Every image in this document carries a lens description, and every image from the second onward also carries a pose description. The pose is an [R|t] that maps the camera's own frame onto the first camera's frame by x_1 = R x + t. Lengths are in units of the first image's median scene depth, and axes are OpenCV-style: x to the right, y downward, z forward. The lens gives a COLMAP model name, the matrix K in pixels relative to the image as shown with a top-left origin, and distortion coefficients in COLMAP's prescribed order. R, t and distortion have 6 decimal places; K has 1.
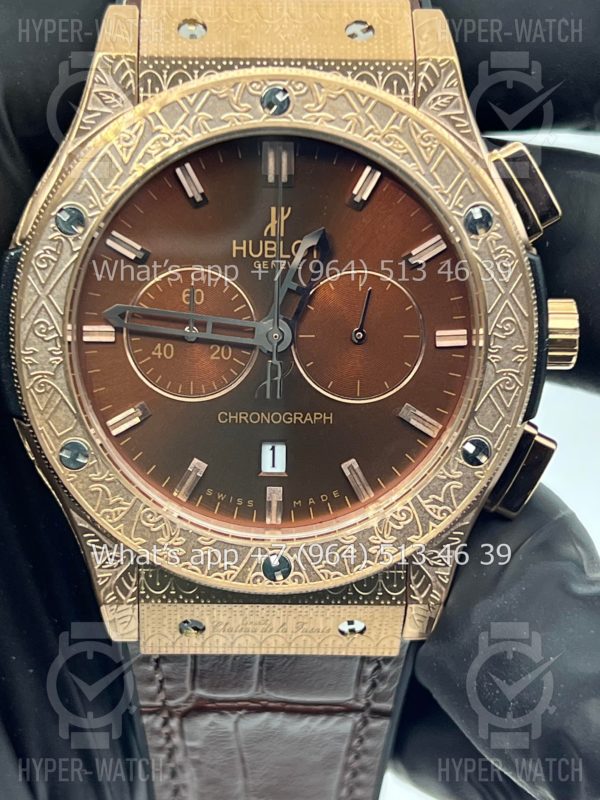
lens RADIAL K [[1812.7, 0, 301.0], [0, 1812.7, 400.9], [0, 0, 1]] dist [0.264836, 0.000000]
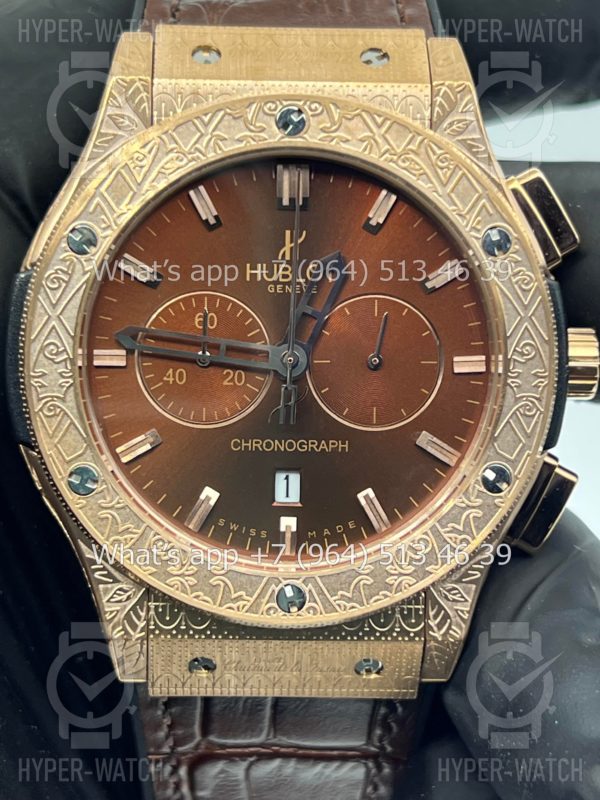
lens RADIAL K [[1812.7, 0, 300.6], [0, 1812.7, 402.4], [0, 0, 1]] dist [0.264836, 0.000000]
pose [[0.999999, 0.000592, 0.001510, -0.009698], [-0.000456, 0.996073, -0.088537, 0.073405], [-0.001556, 0.088536, 0.996072, 0.026488]]
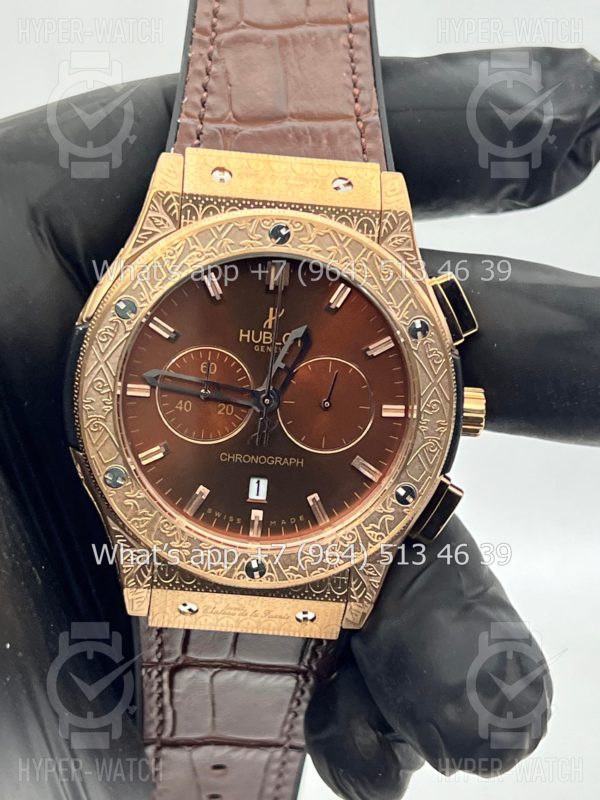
lens RADIAL K [[1812.7, 0, 301.3], [0, 1812.7, 404.6], [0, 0, 1]] dist [0.264836, 0.000000]
pose [[0.996619, 0.070032, 0.042963, -0.046585], [-0.069974, 0.997545, -0.002861, -0.030821], [-0.043058, -0.000155, 0.999073, -0.374770]]
